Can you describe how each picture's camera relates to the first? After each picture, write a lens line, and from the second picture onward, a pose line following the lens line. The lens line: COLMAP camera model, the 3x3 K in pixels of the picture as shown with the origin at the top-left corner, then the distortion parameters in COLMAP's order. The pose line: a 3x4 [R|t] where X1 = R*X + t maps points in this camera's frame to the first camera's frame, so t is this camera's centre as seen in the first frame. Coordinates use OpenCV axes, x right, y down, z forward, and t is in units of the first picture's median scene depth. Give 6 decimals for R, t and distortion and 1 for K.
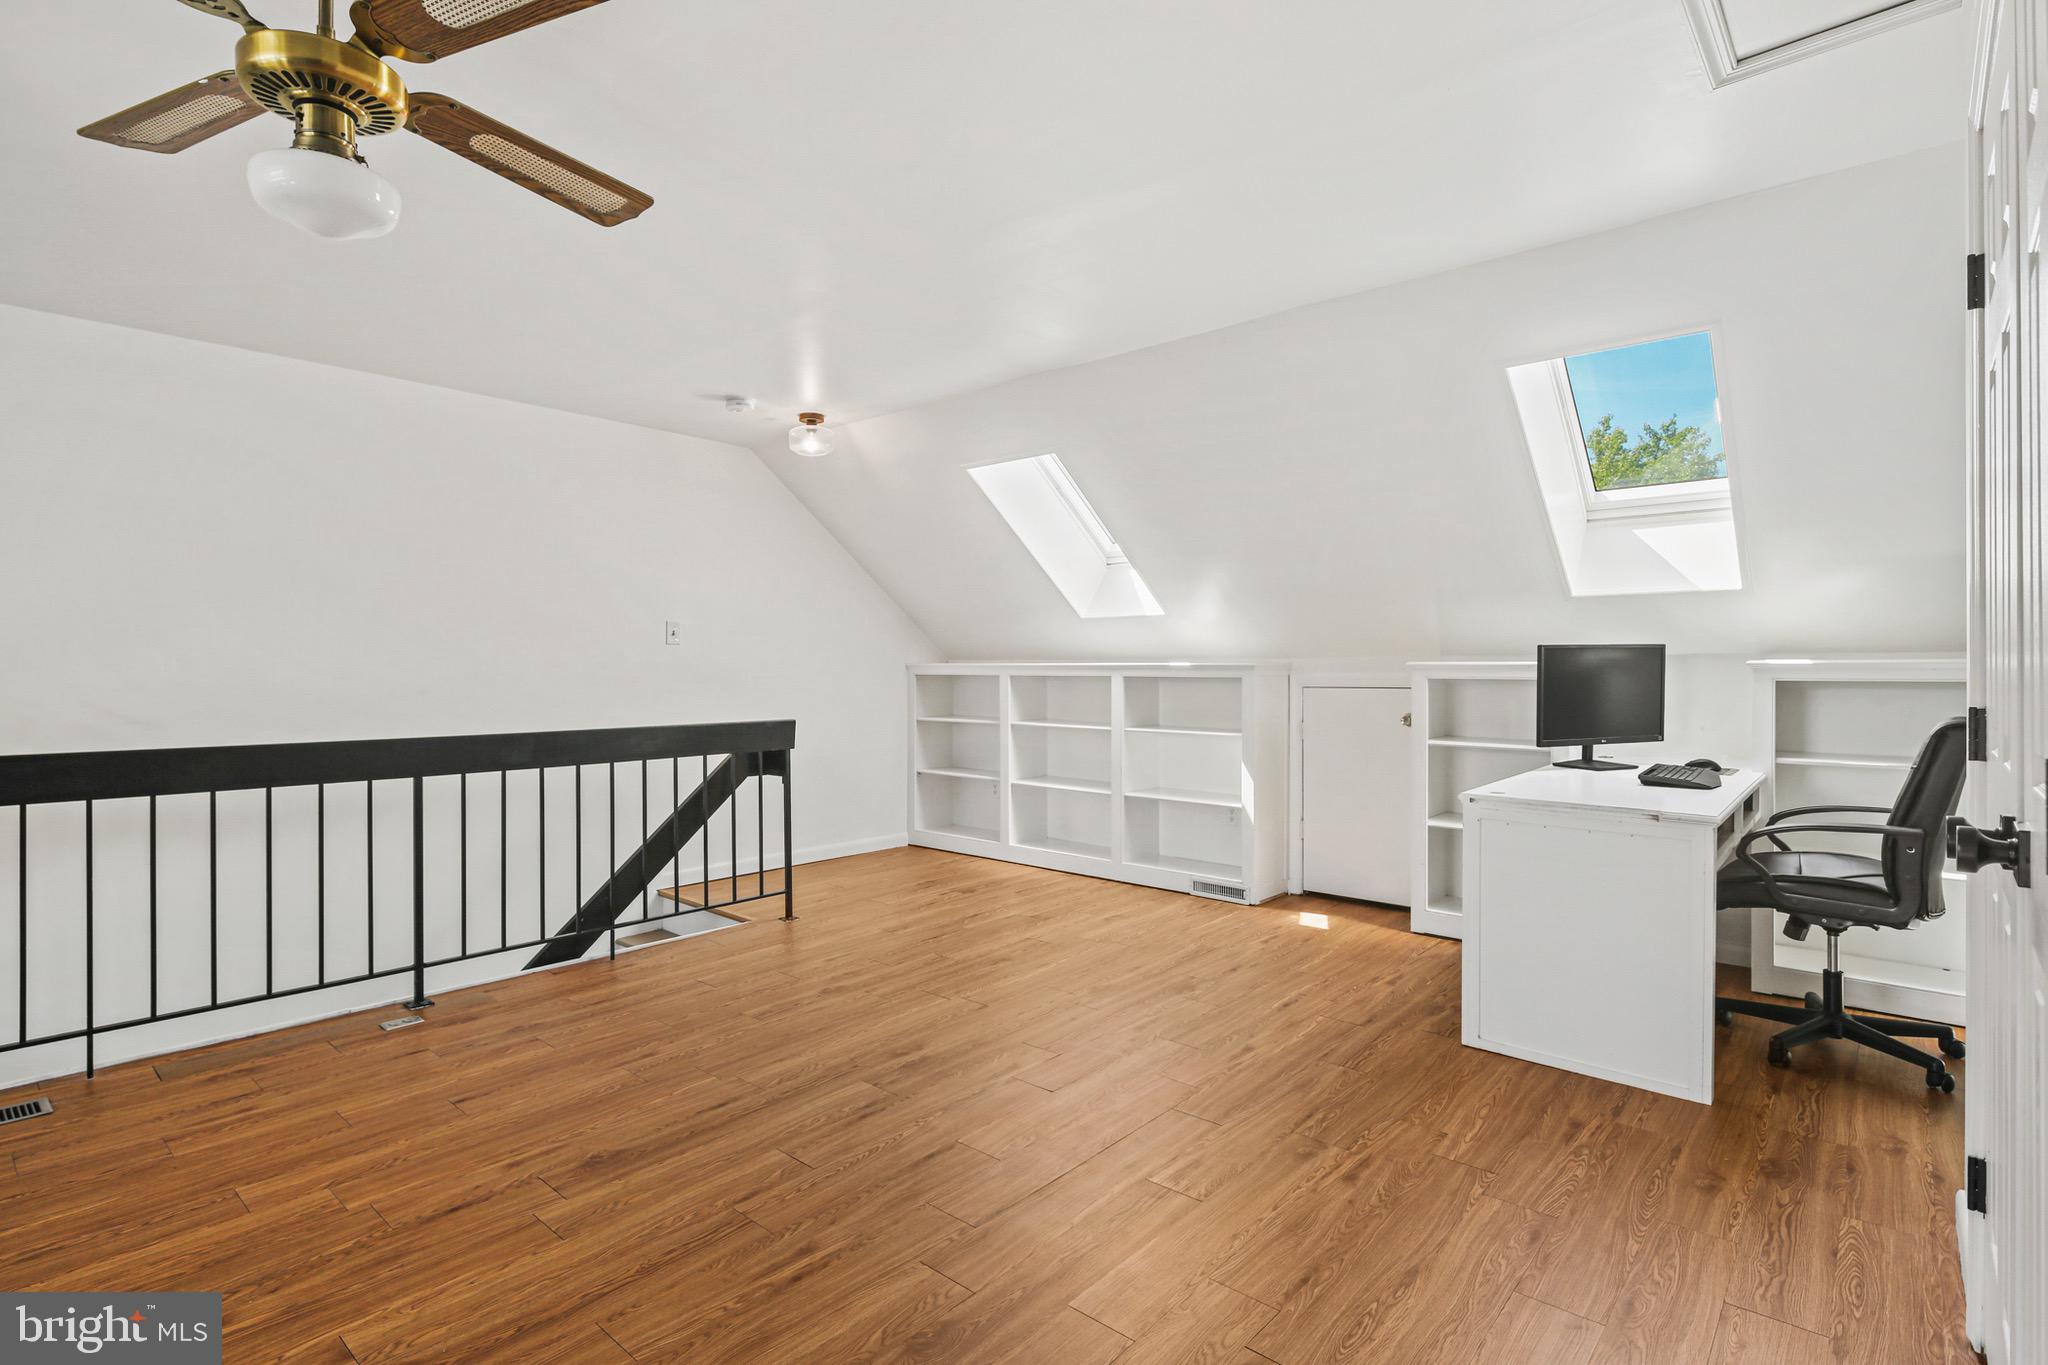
lens RADIAL K [[990.3, 0, 1020.4], [0, 990.3, 673.5], [0, 0, 1]] dist [-0.000080, -0.001380]
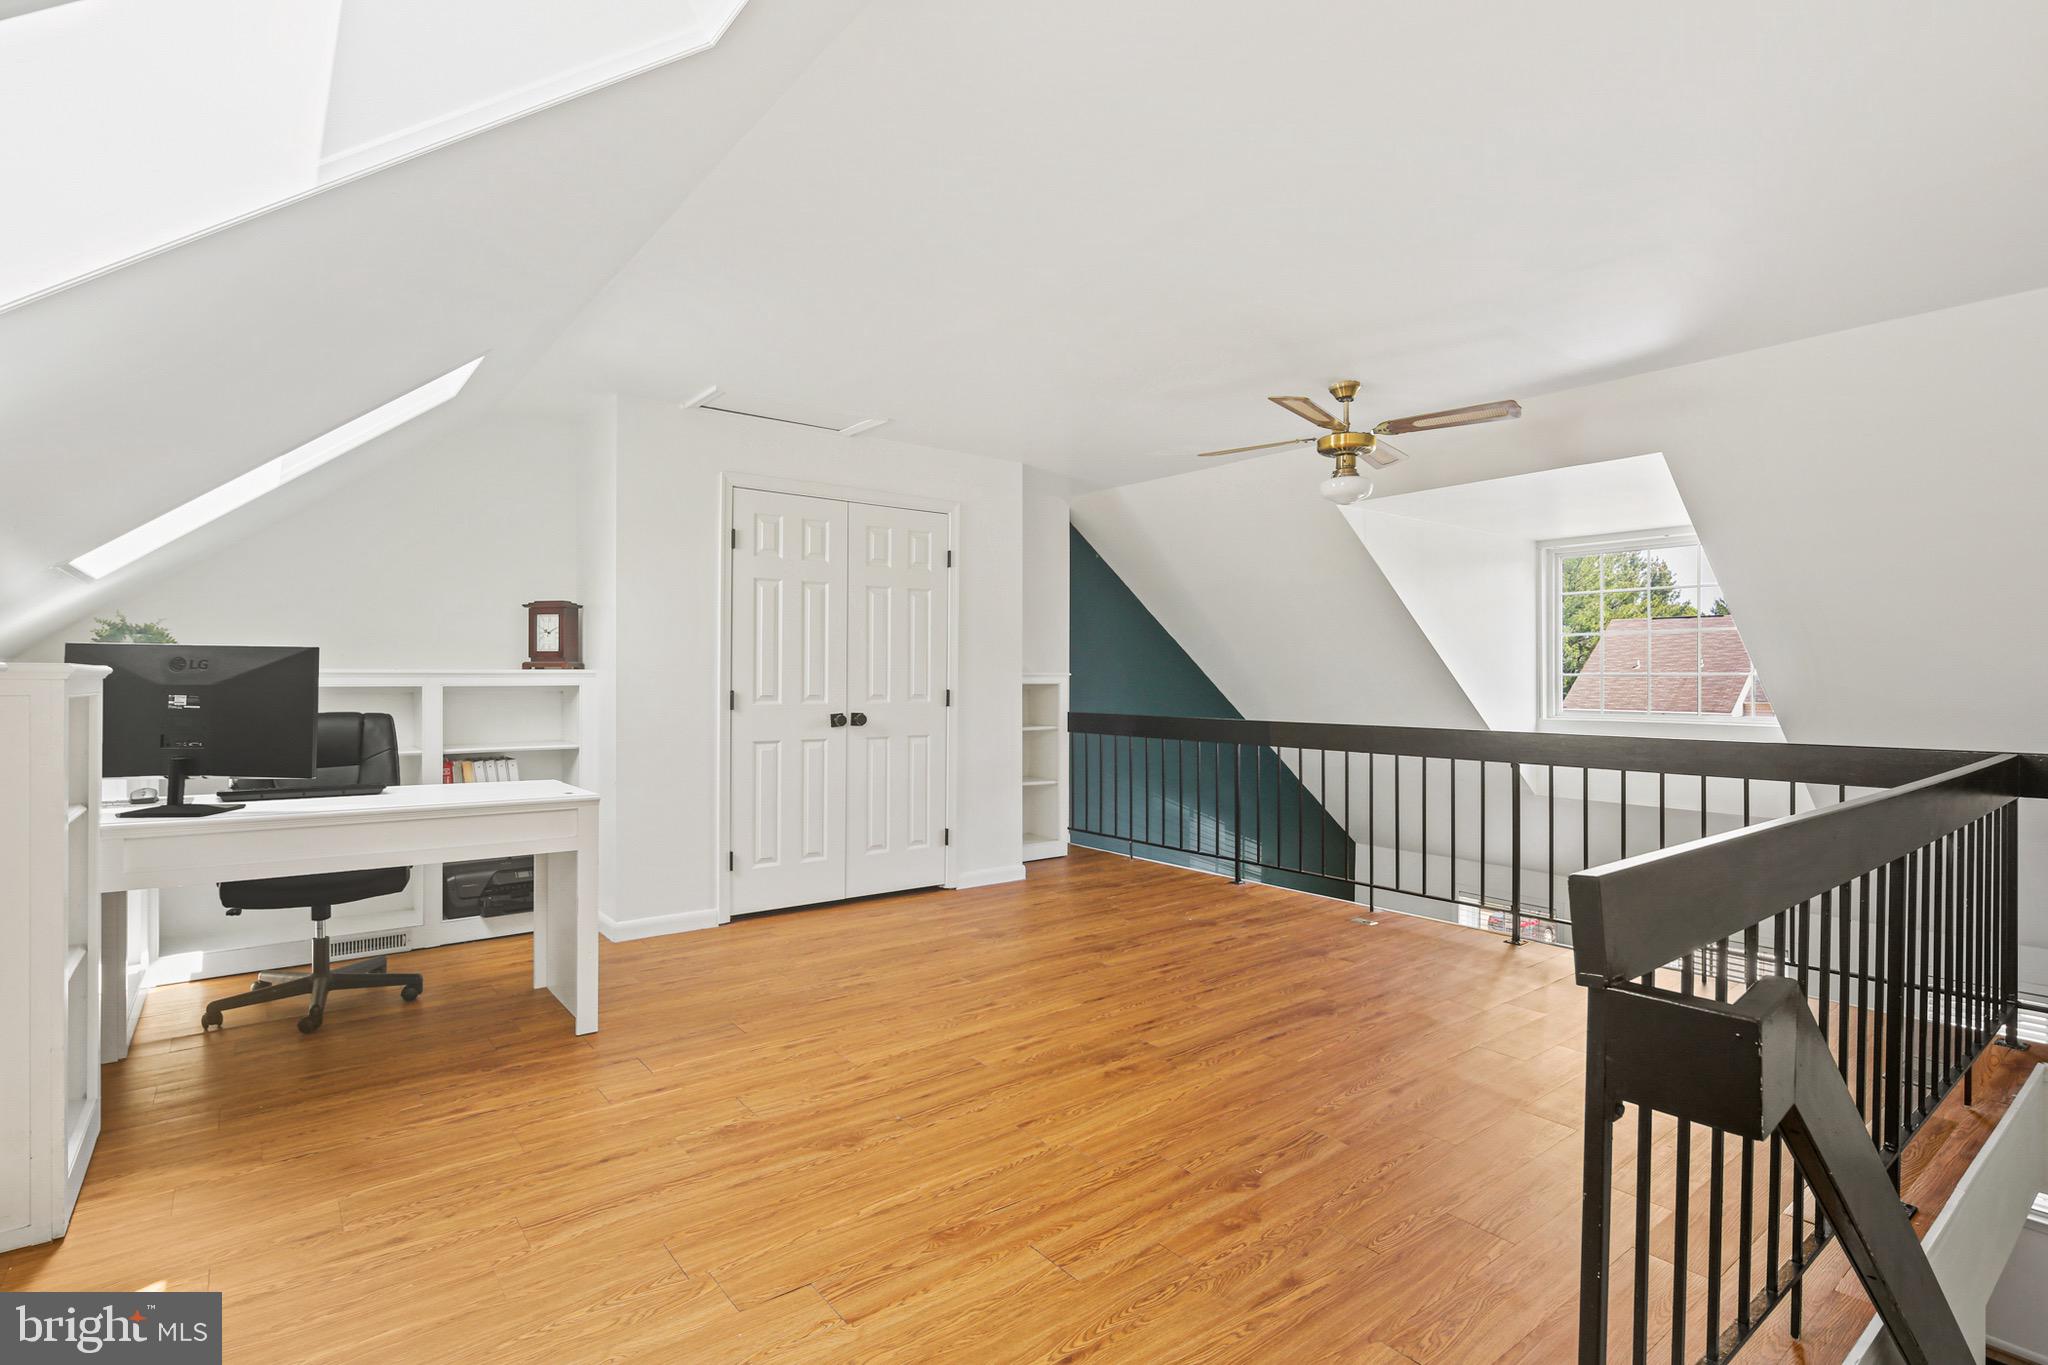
lens RADIAL K [[990.3, 0, 1028.5], [0, 990.3, 681.6], [0, 0, 1]] dist [-0.000080, -0.001380]
pose [[-0.983182, -0.001843, 0.182621, -0.208026], [0.000175, 0.999939, 0.011038, -0.013446], [-0.182630, 0.010884, -0.983121, 2.019289]]
